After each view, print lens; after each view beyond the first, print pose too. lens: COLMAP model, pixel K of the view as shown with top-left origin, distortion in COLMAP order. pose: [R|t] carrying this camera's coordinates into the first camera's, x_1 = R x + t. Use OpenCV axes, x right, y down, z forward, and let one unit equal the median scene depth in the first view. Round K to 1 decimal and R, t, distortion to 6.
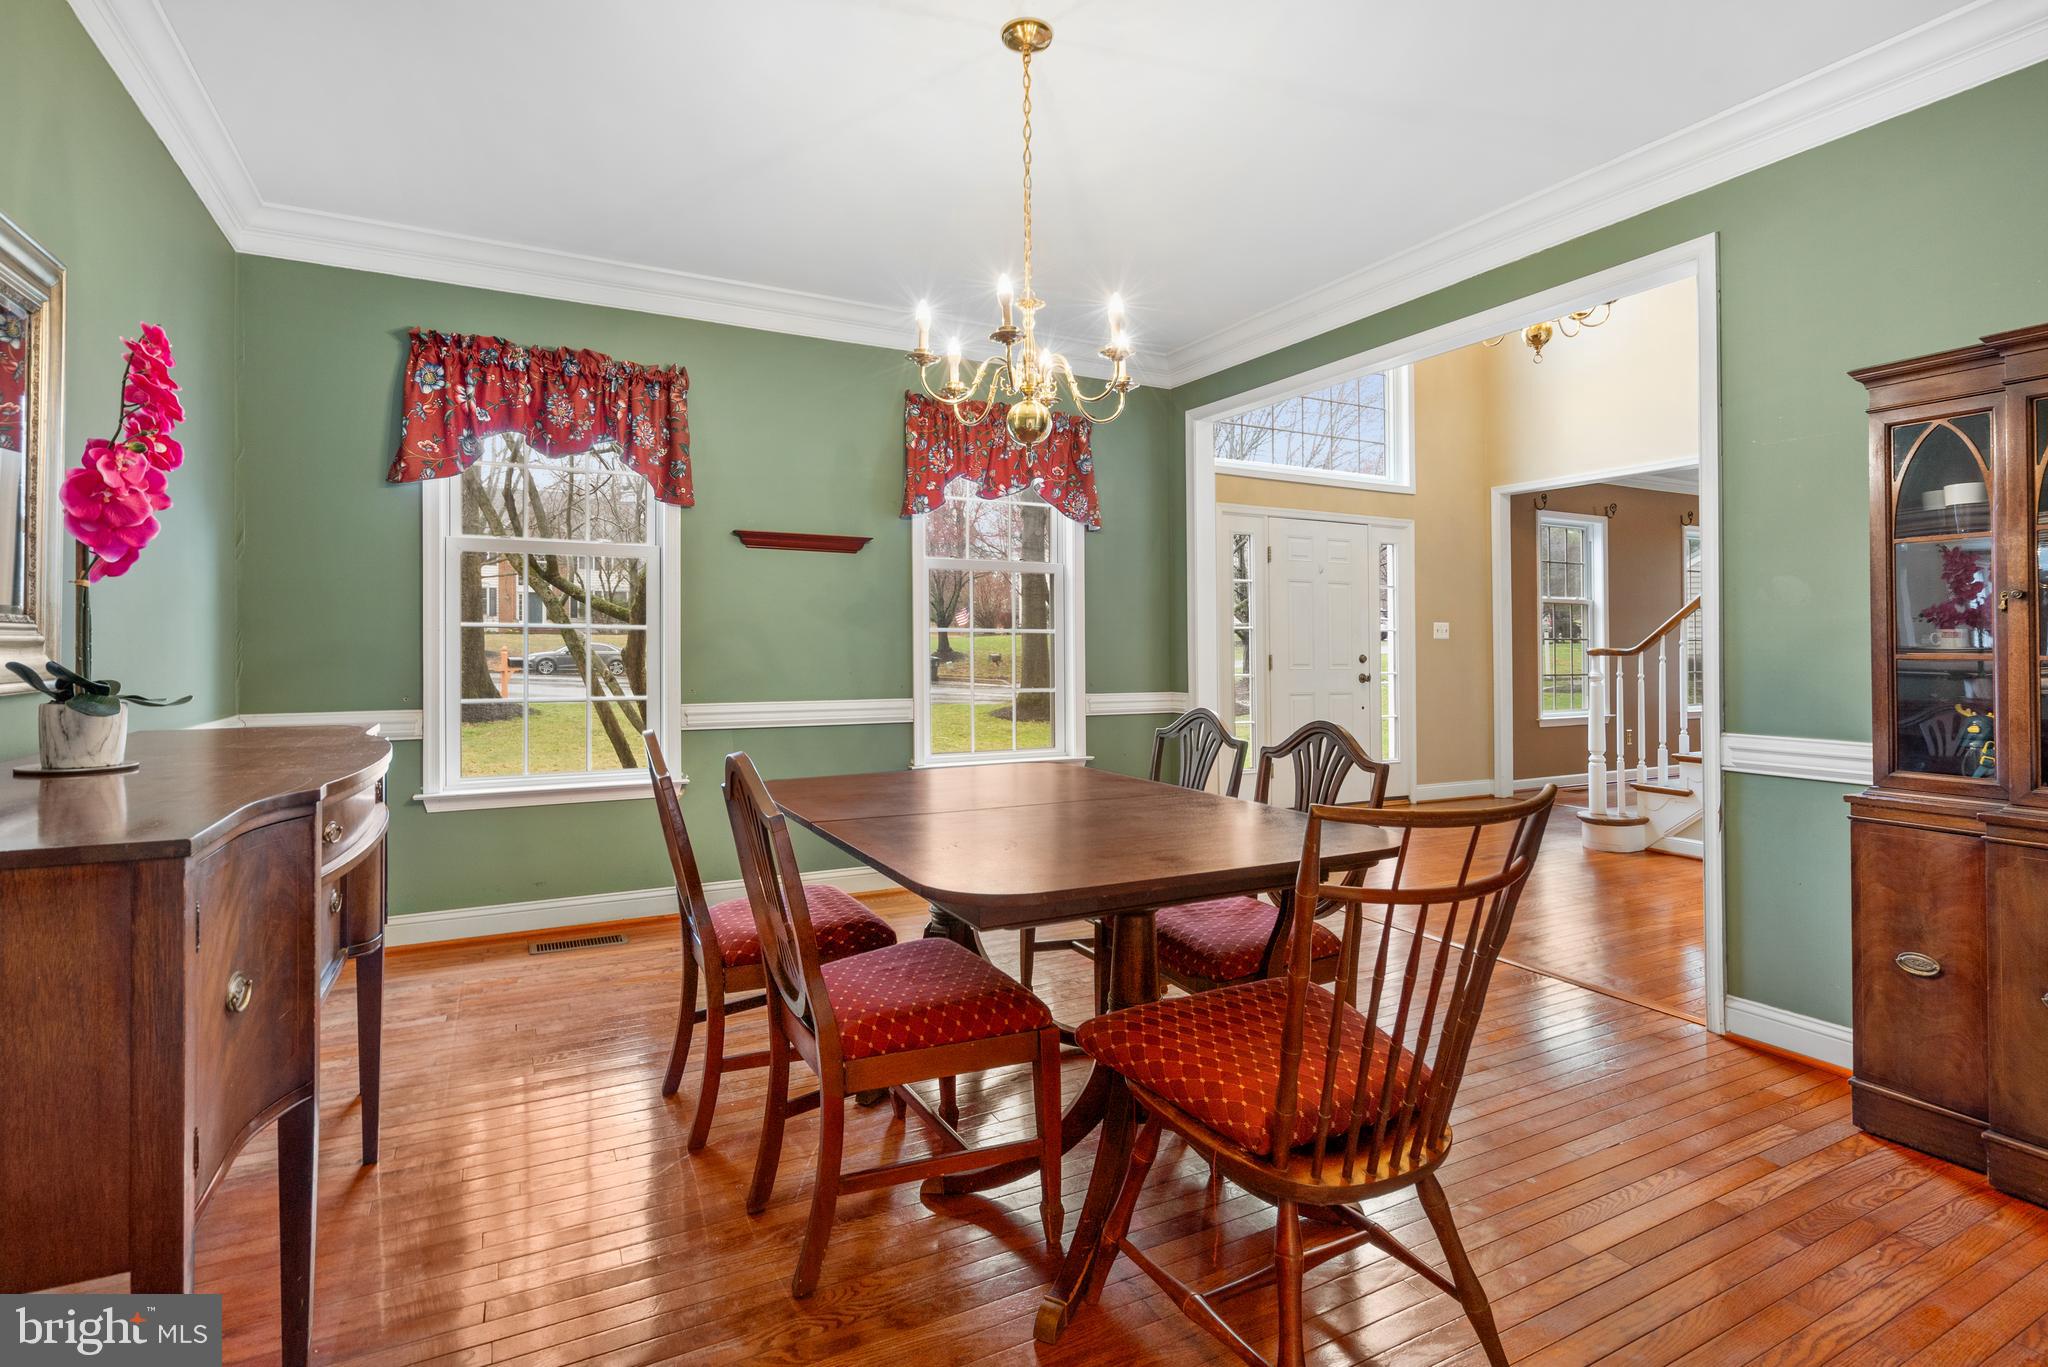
lens RADIAL K [[946.0, 0, 1041.2], [0, 946.0, 637.9], [0, 0, 1]] dist [-0.002412, 0.000831]
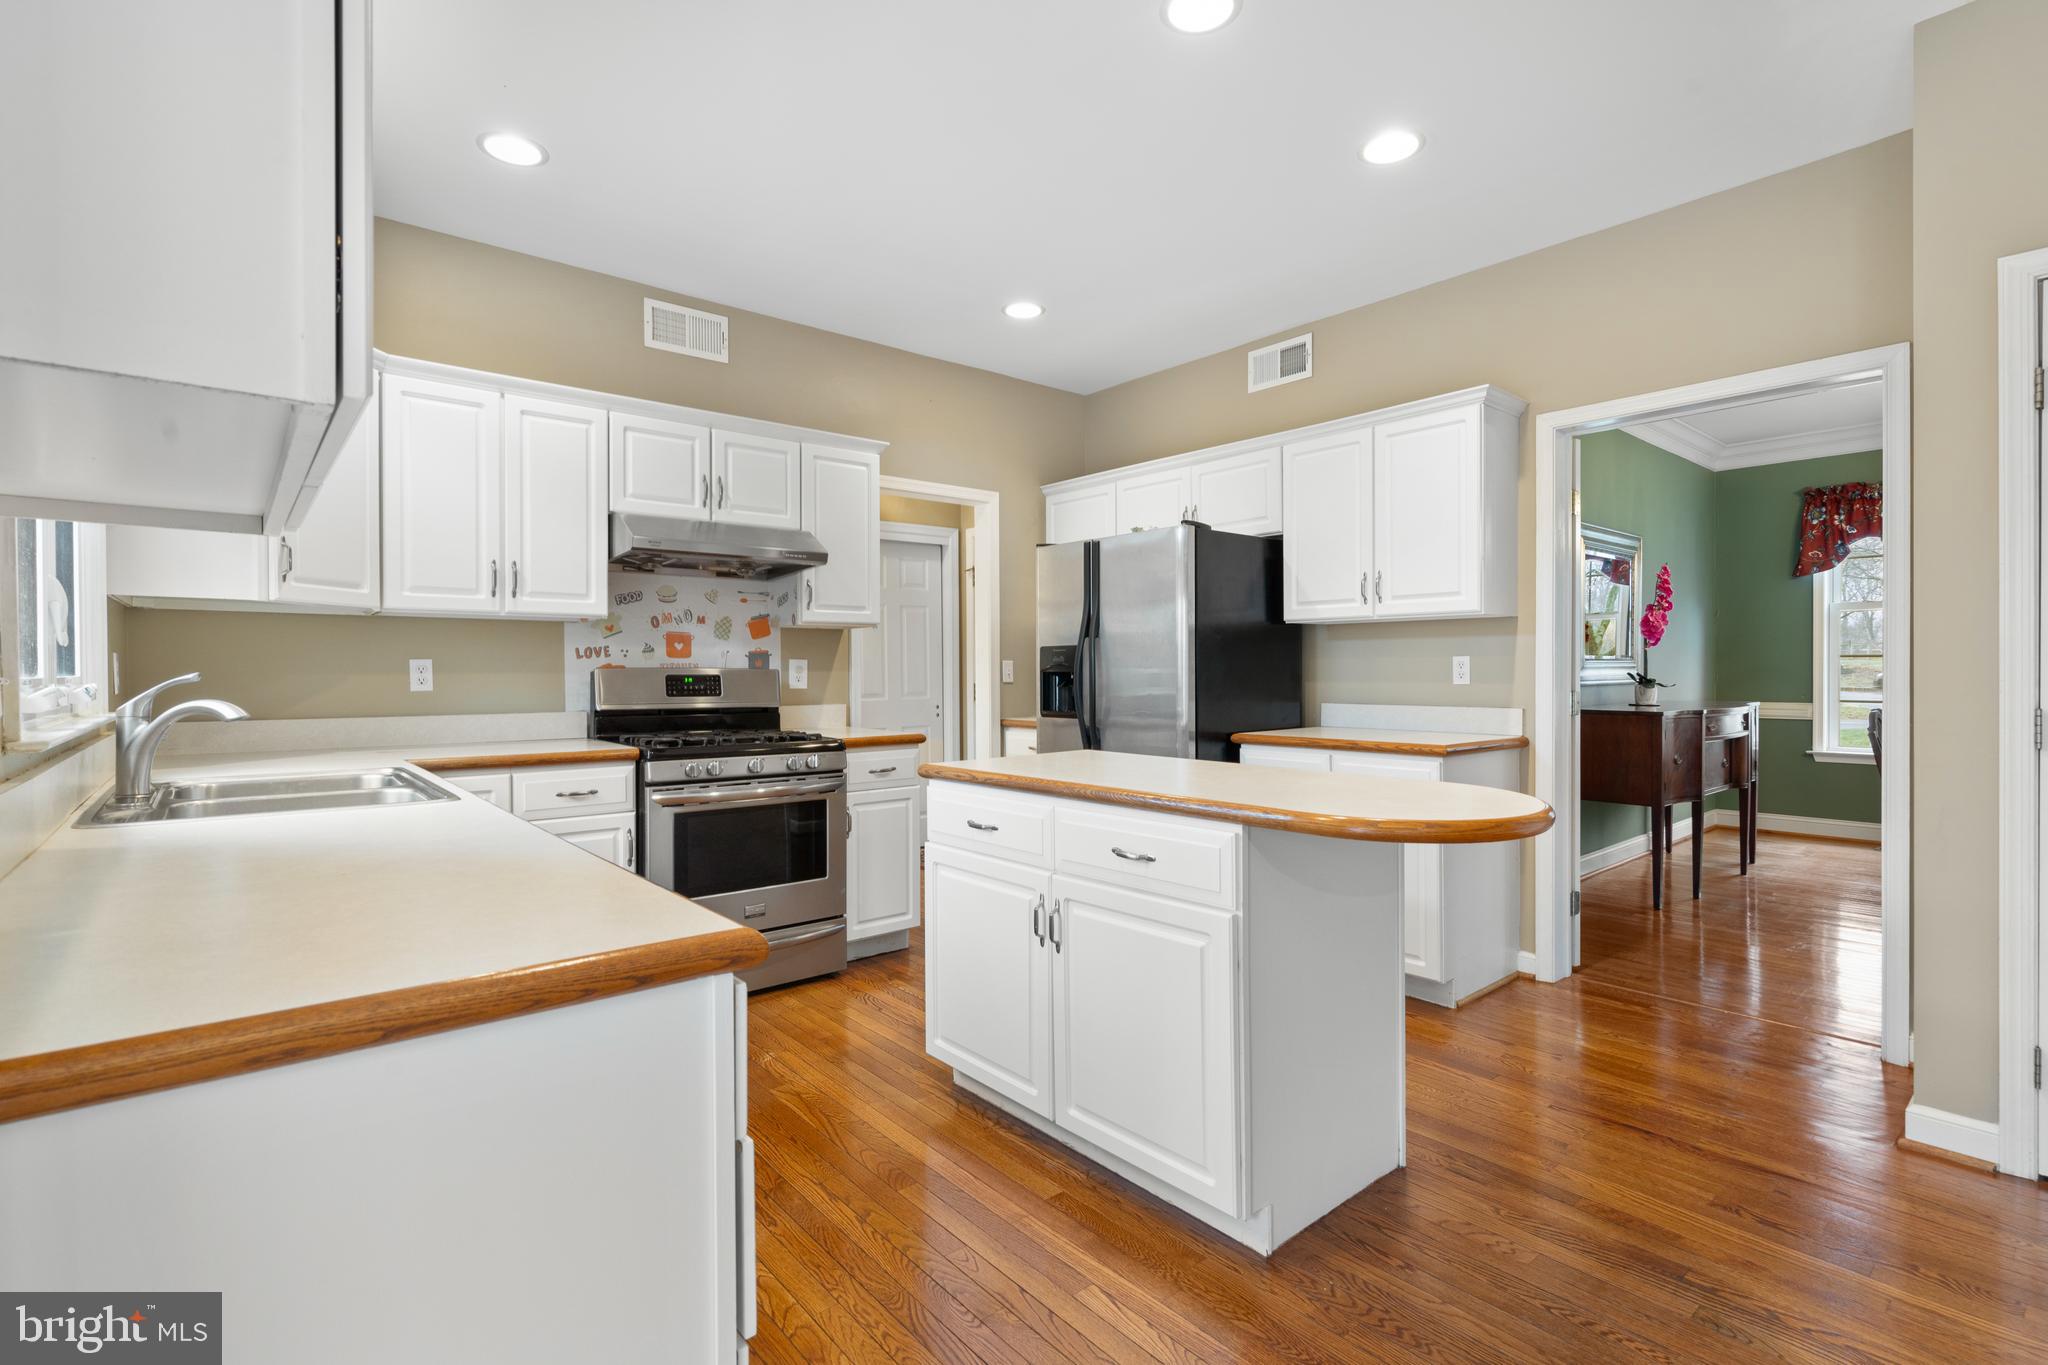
lens RADIAL K [[946.0, 0, 1011.5], [0, 946.0, 676.9], [0, 0, 1]] dist [-0.002412, 0.000831]
pose [[0.171517, 0.008197, -0.985147, 1.464710], [0.011657, 0.999878, 0.010350, -0.015814], [0.985112, -0.013259, 0.171400, -1.378689]]
